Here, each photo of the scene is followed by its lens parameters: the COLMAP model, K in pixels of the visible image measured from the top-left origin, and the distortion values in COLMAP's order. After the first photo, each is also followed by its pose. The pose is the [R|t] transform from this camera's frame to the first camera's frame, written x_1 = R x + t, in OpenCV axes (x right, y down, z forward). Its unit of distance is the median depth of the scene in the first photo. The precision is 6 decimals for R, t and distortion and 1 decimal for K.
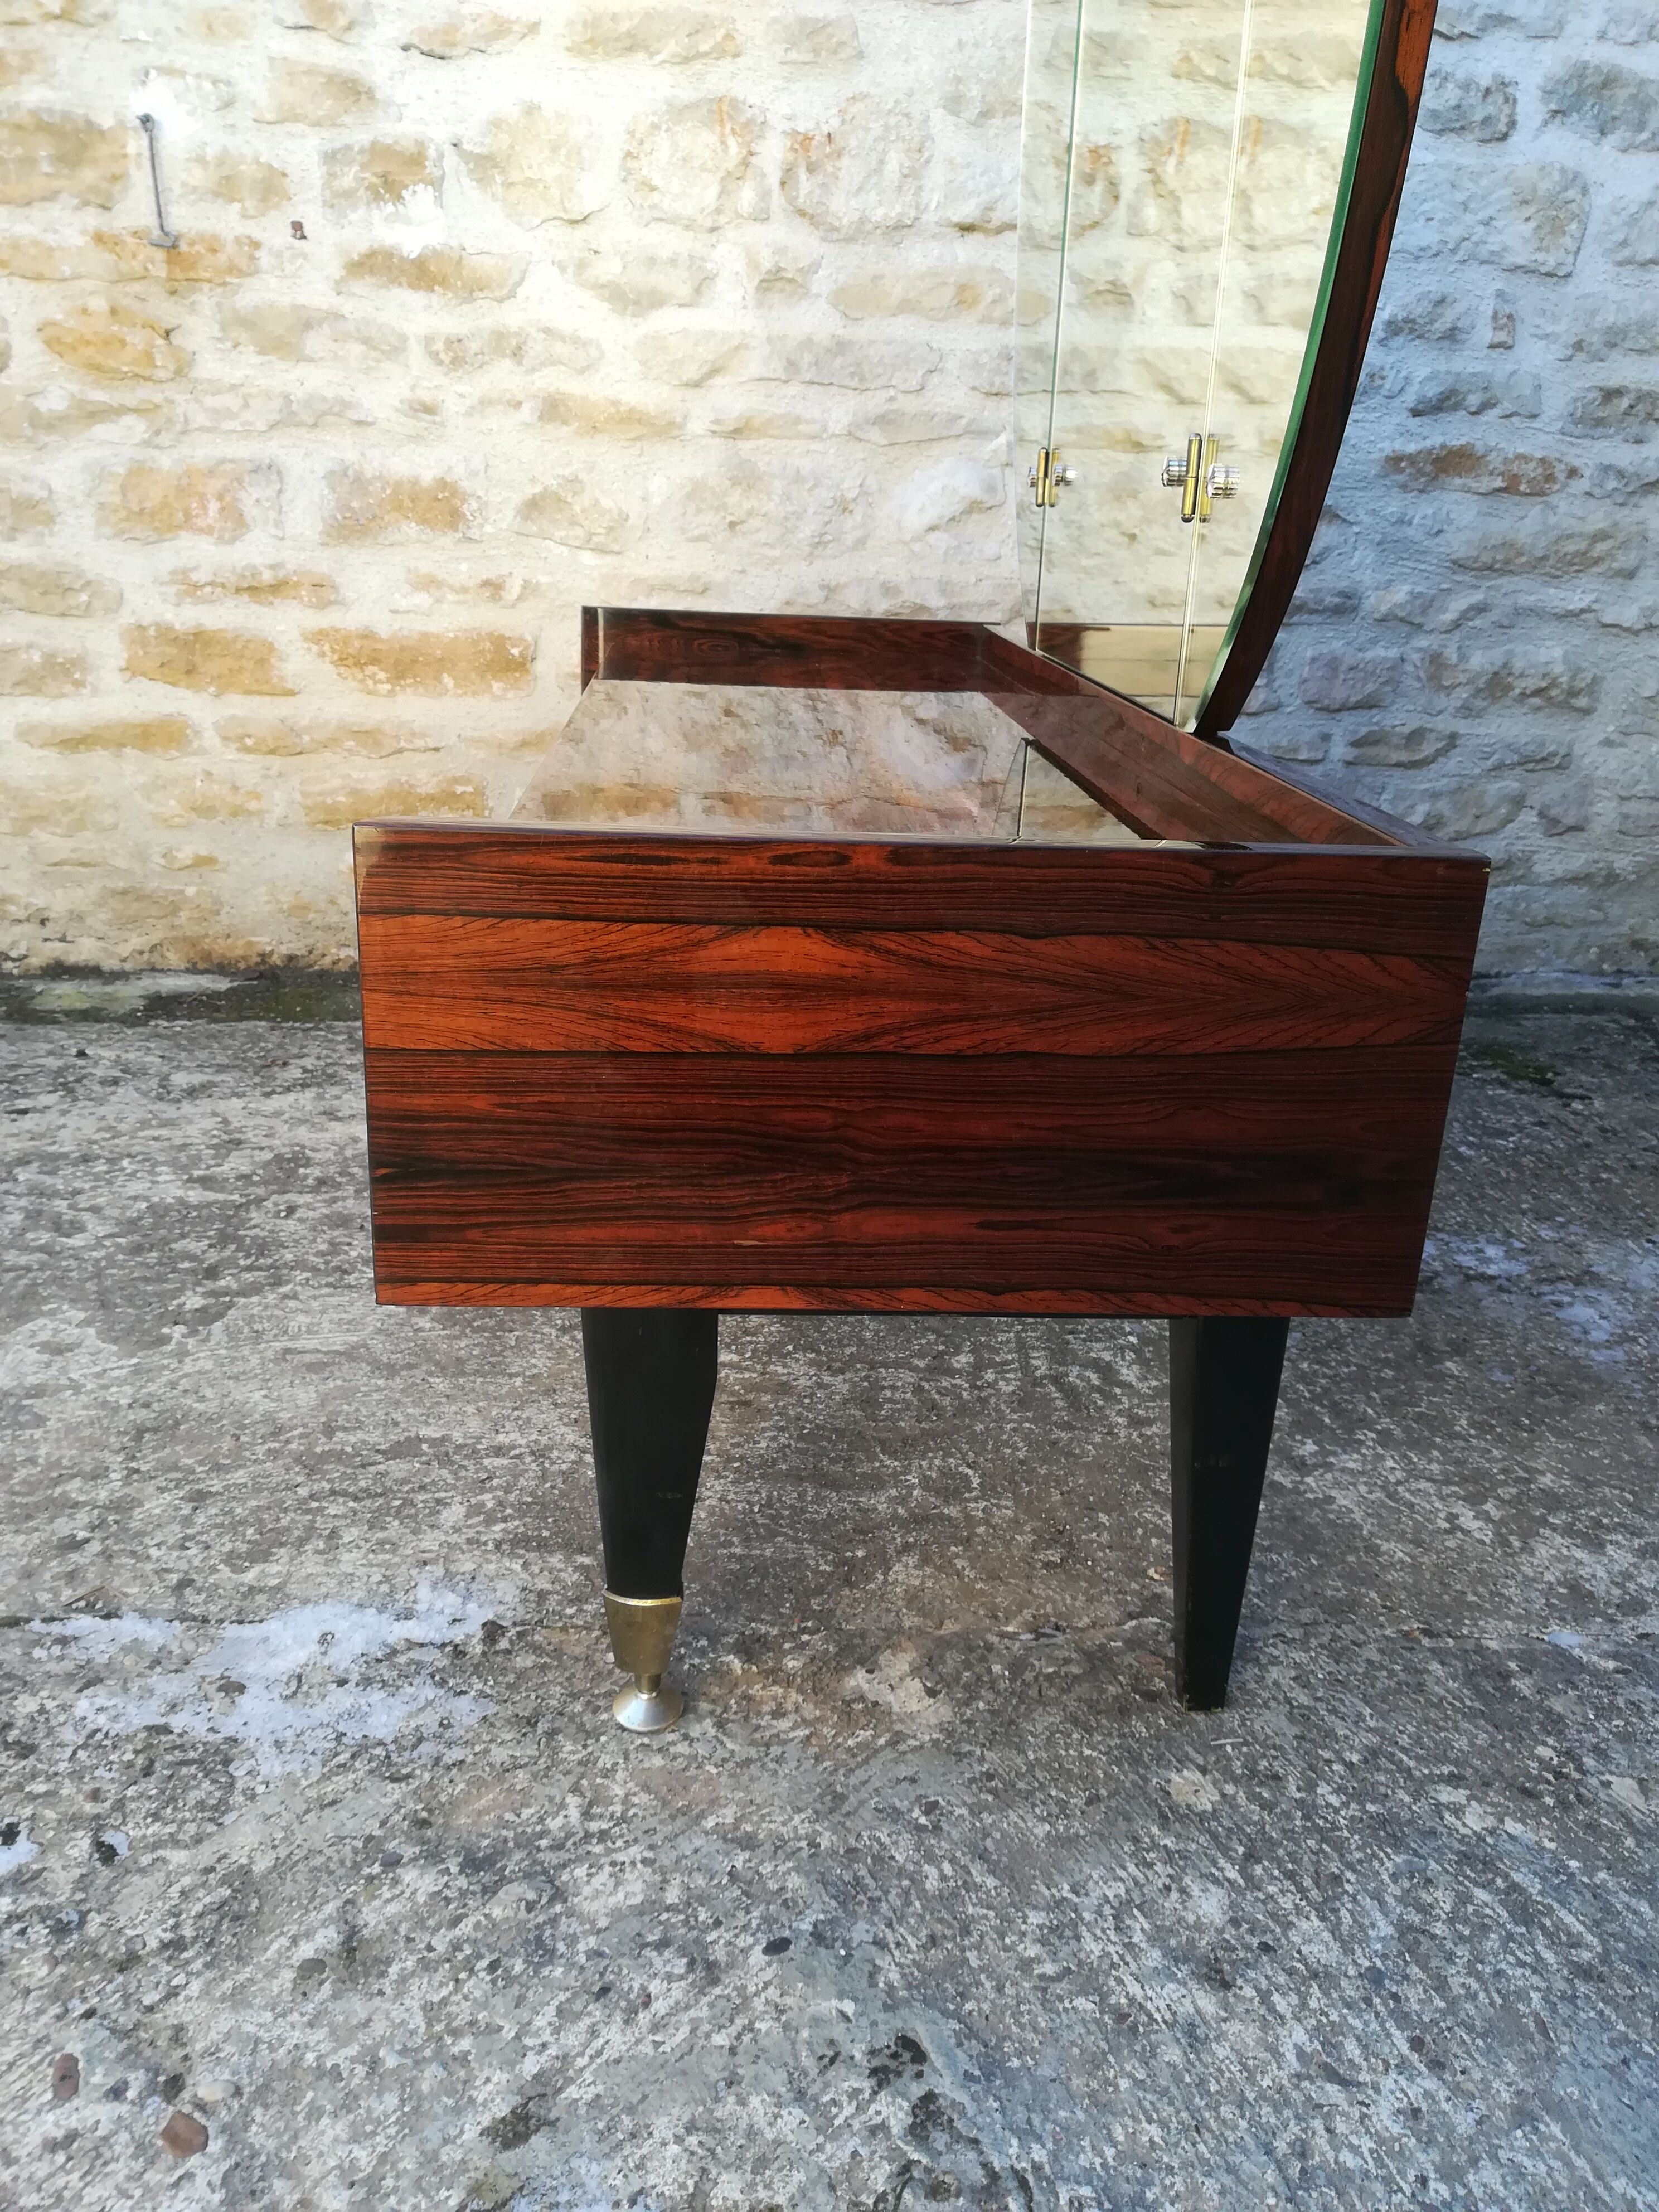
lens RADIAL K [[1713.0, 0, 810.3], [0, 1713.0, 1115.8], [0, 0, 1]] dist [0.059986, -0.089472]
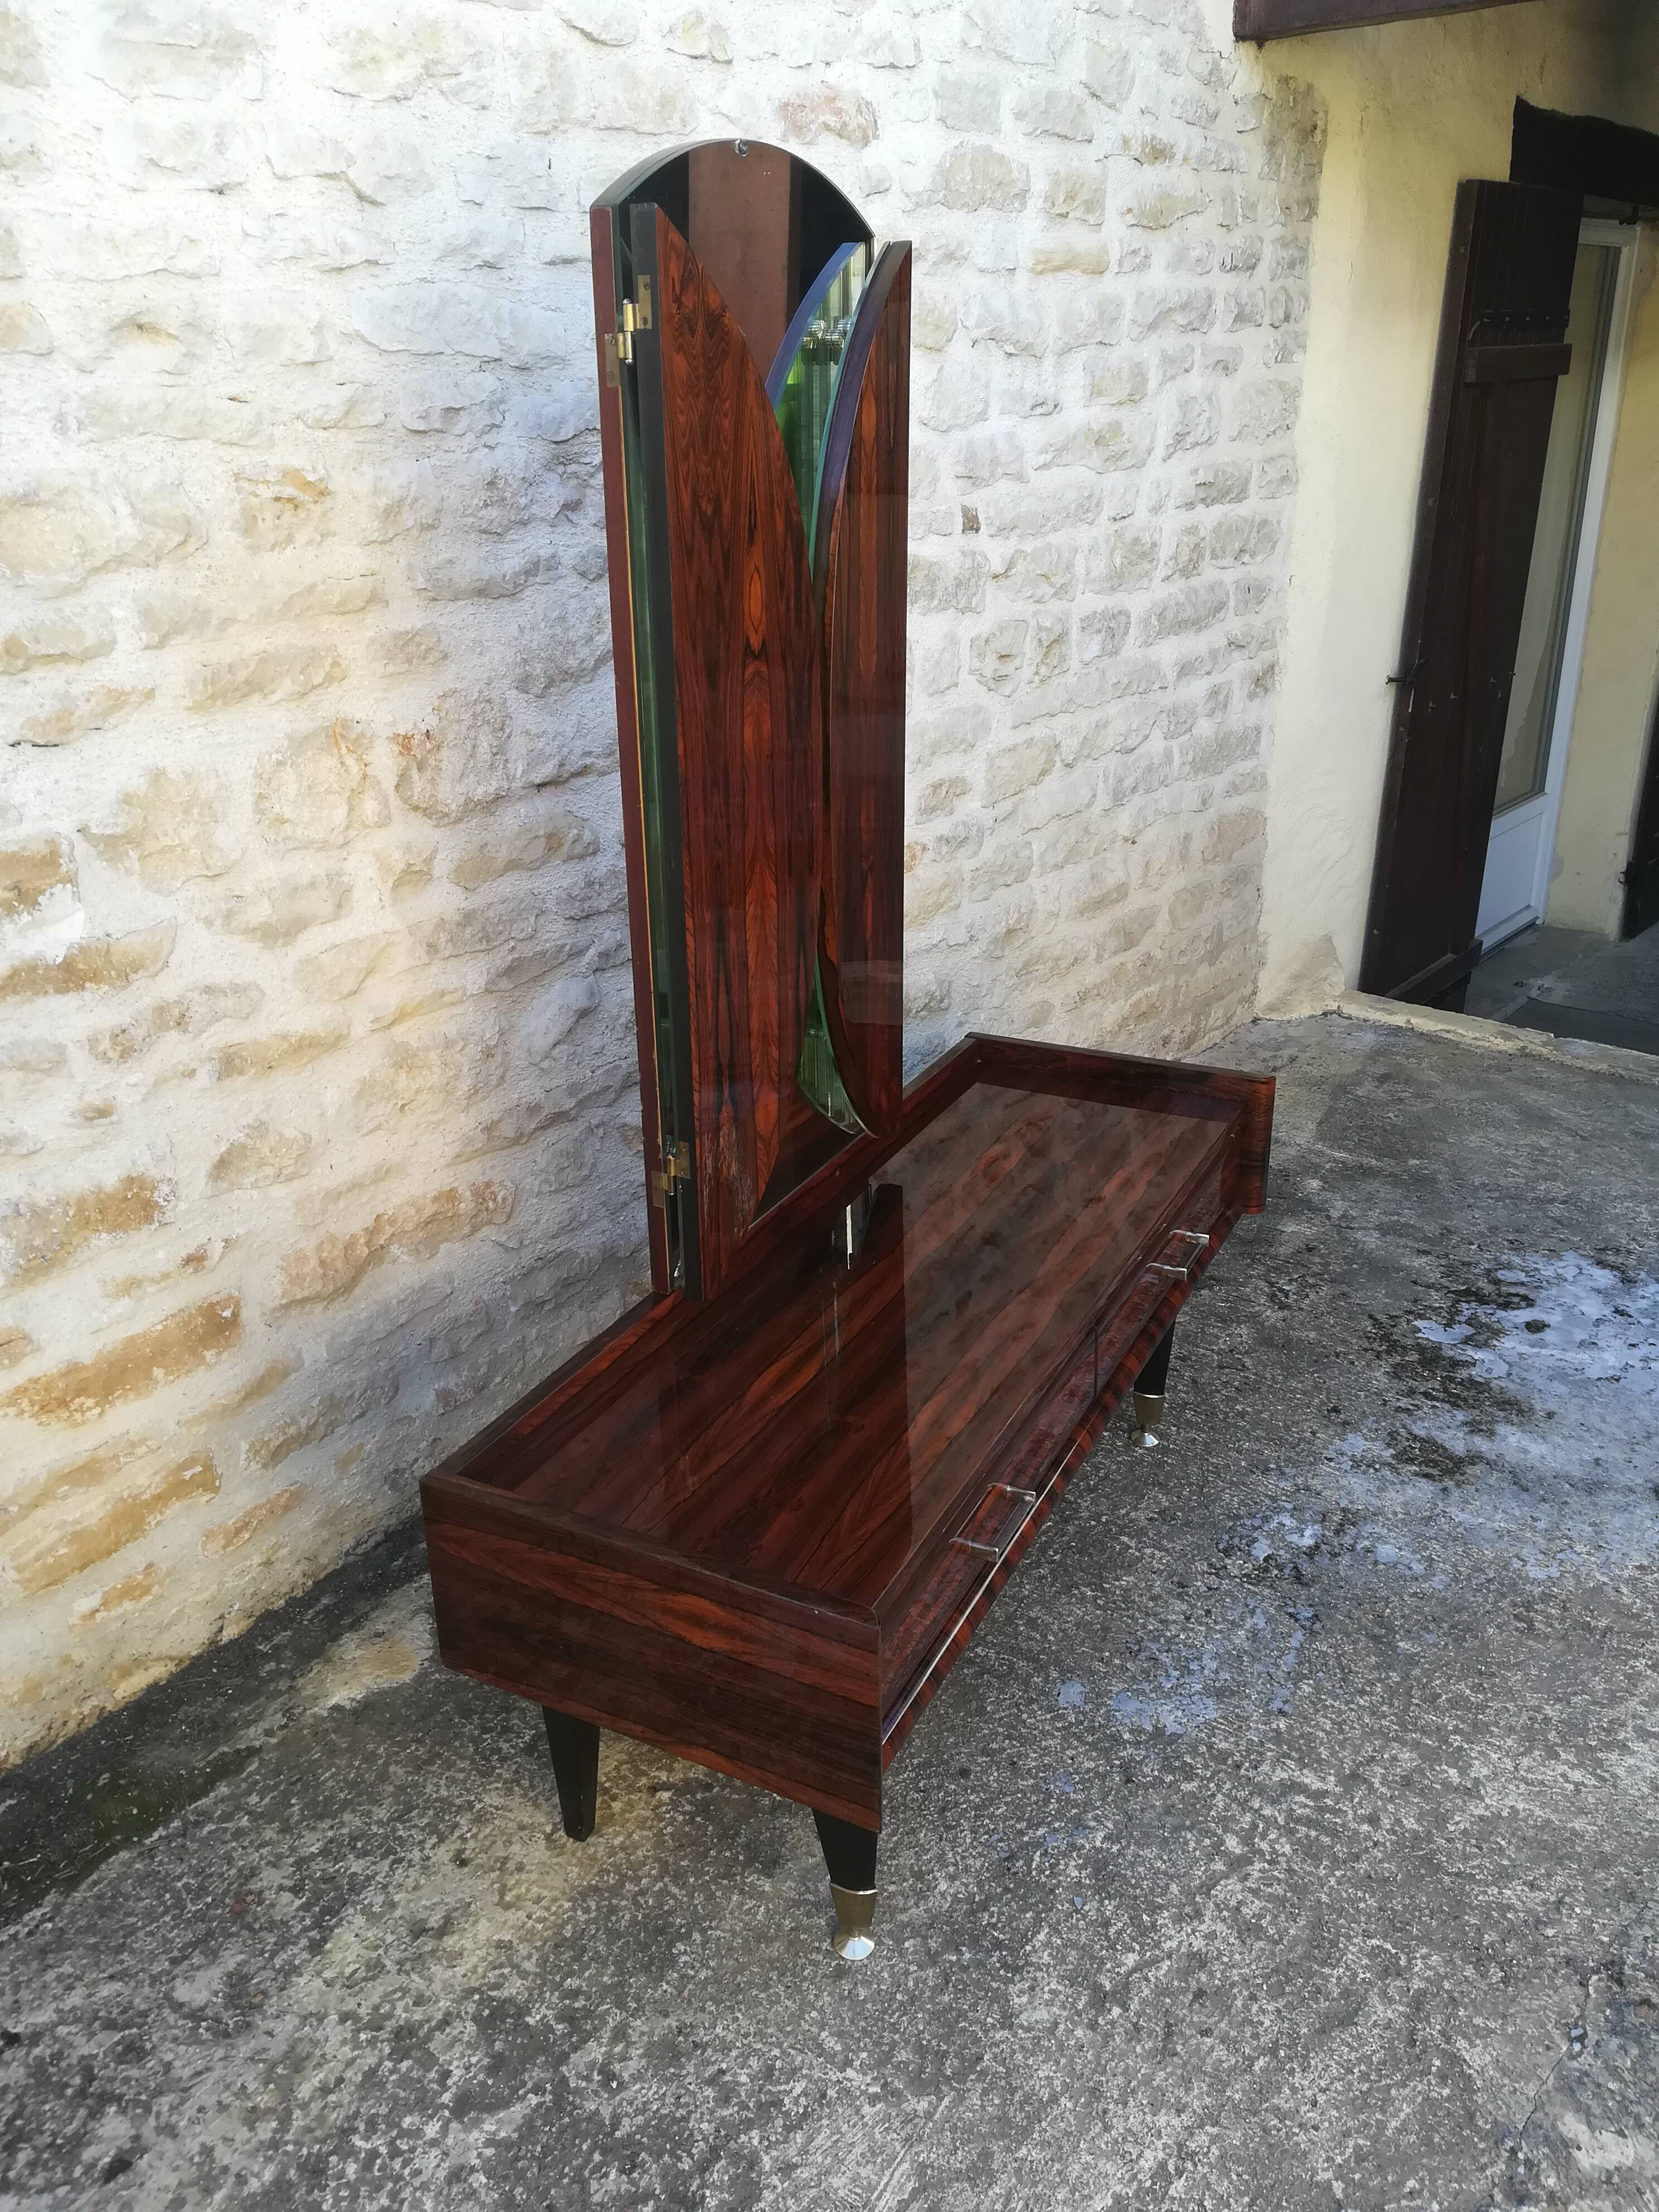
lens RADIAL K [[1708.4, 0, 812.9], [0, 1708.4, 1113.5], [0, 0, 1]] dist [0.056675, -0.072373]
pose [[0.705689, -0.318413, 0.632942, -0.622815], [0.289566, 0.944929, 0.152517, -0.530655], [-0.646648, 0.075649, 0.759028, 0.153357]]
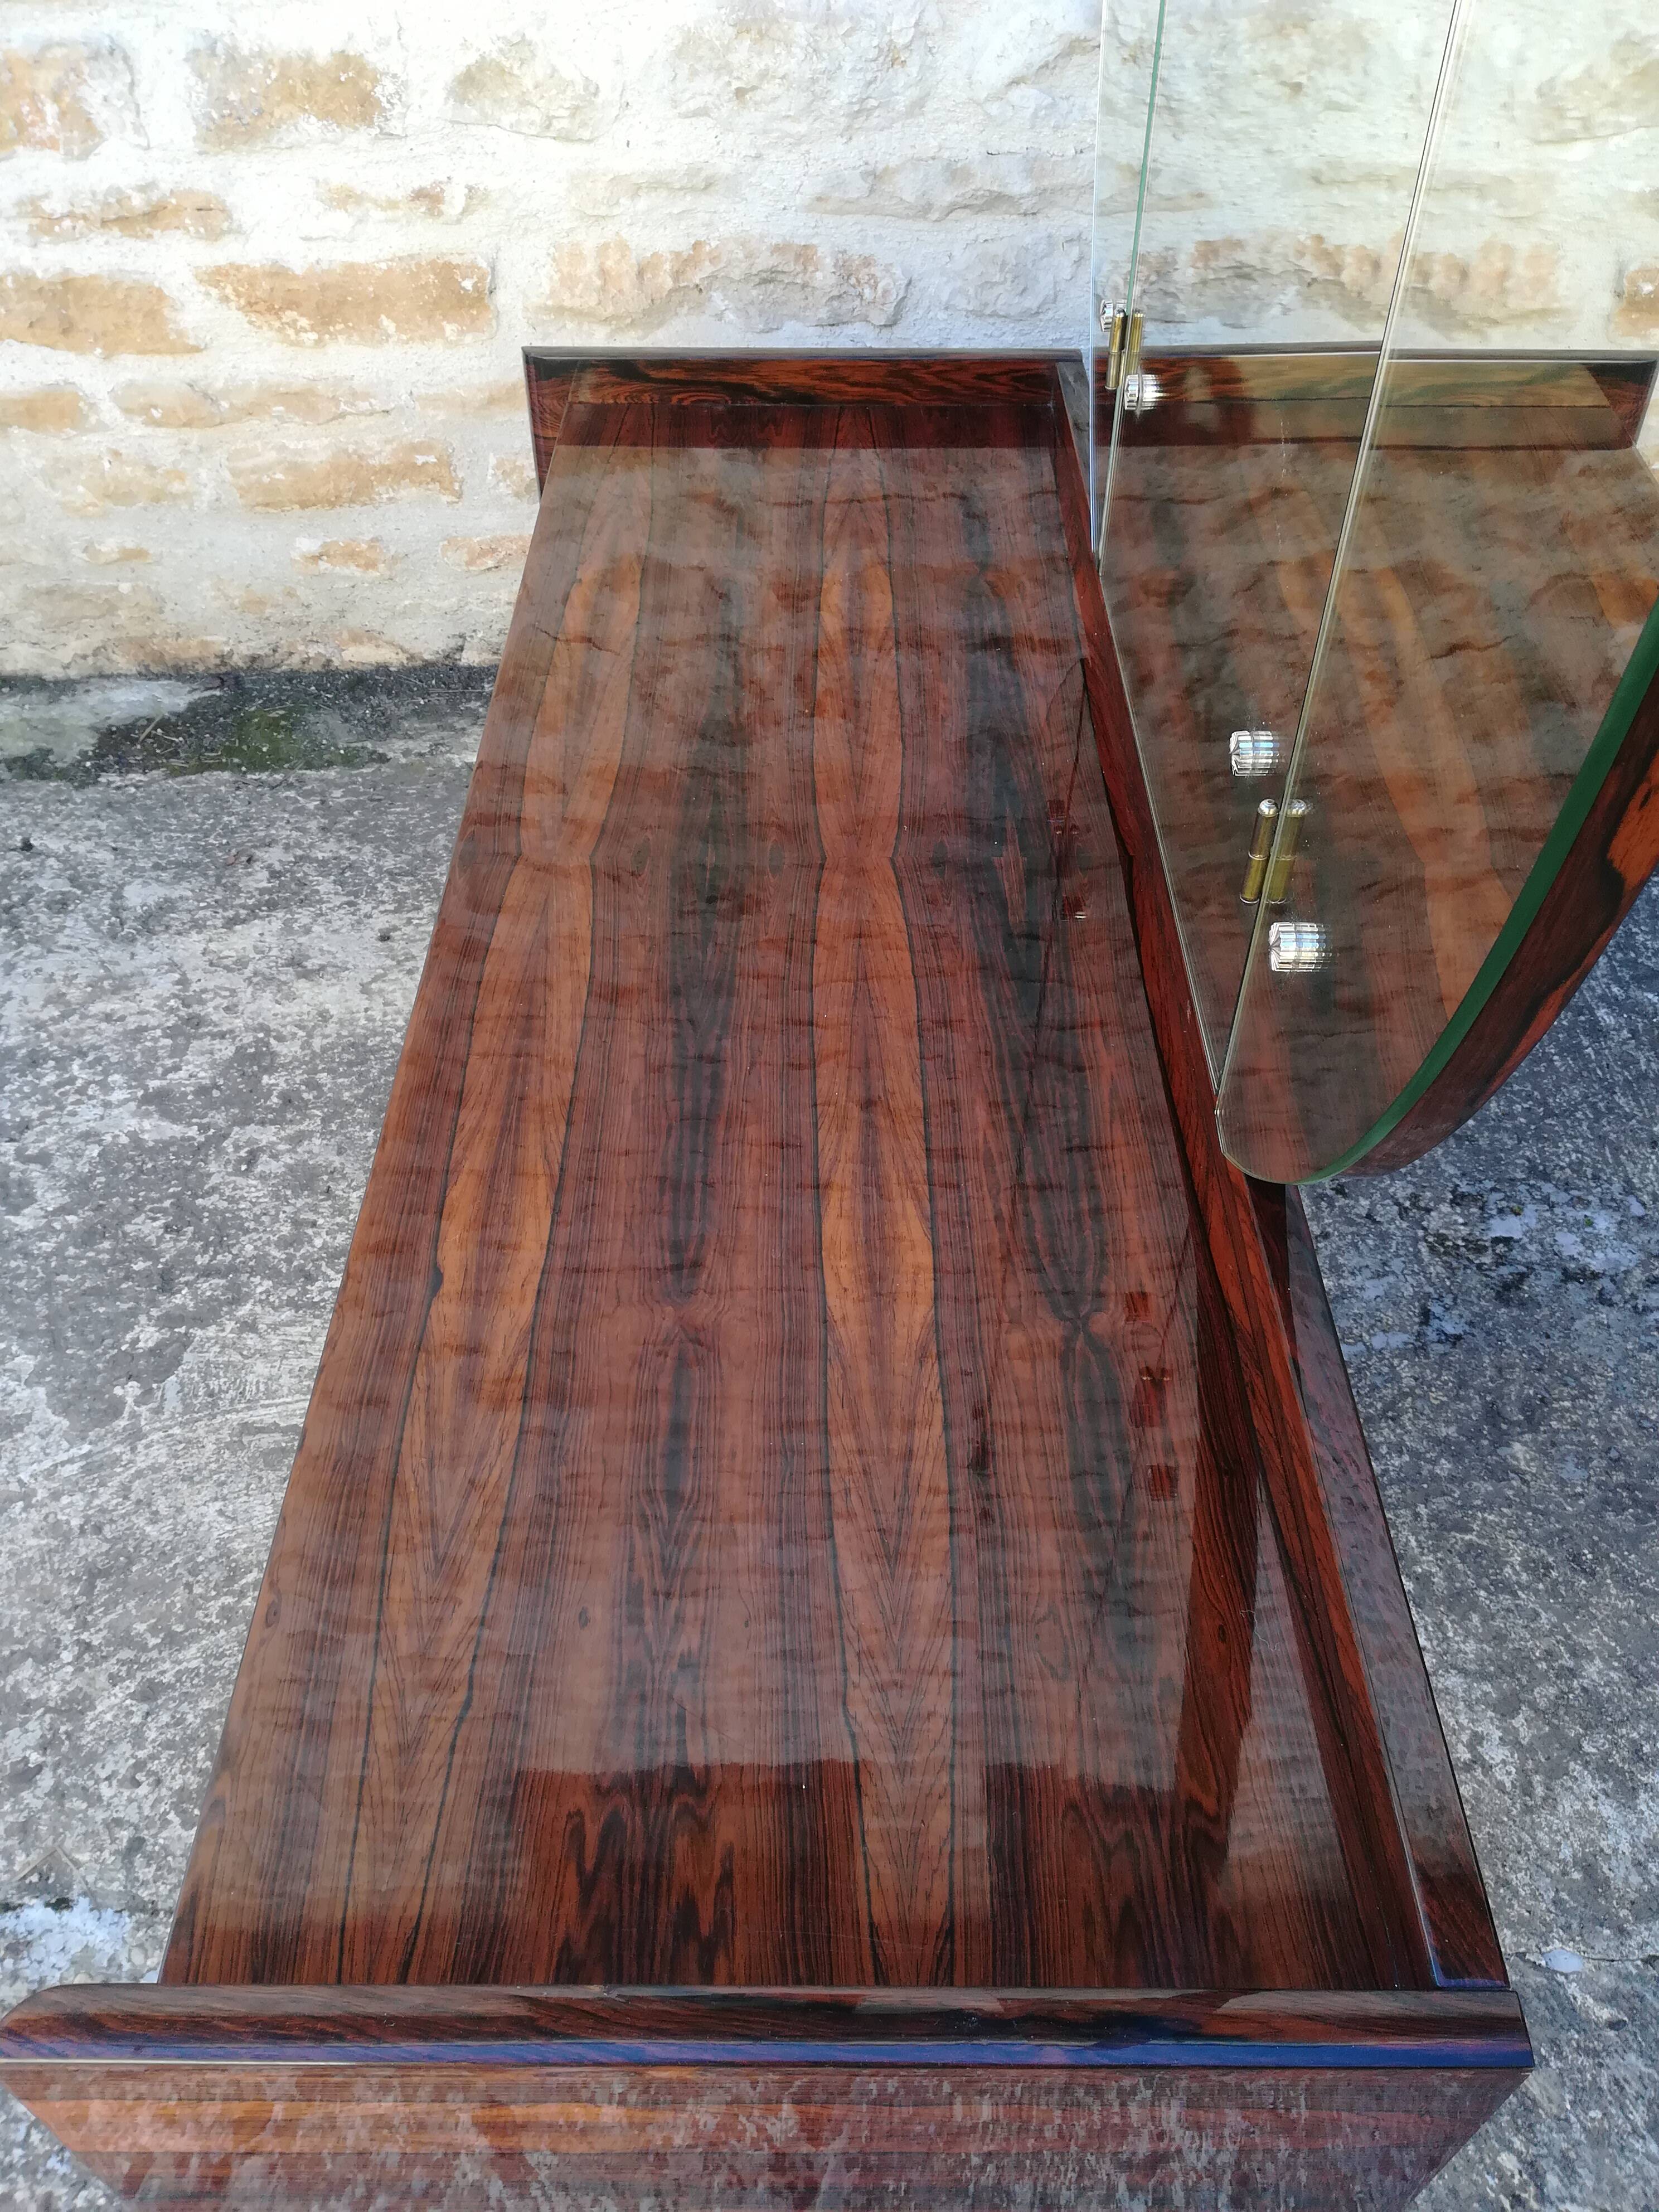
lens RADIAL K [[1707.2, 0, 808.5], [0, 1707.2, 1114.5], [0, 0, 1]] dist [0.055747, -0.072206]
pose [[0.997174, 0.014326, -0.073744, 0.055653], [0.018121, 0.906790, 0.421192, -0.325737], [0.072905, -0.421339, 0.903968, 0.198024]]
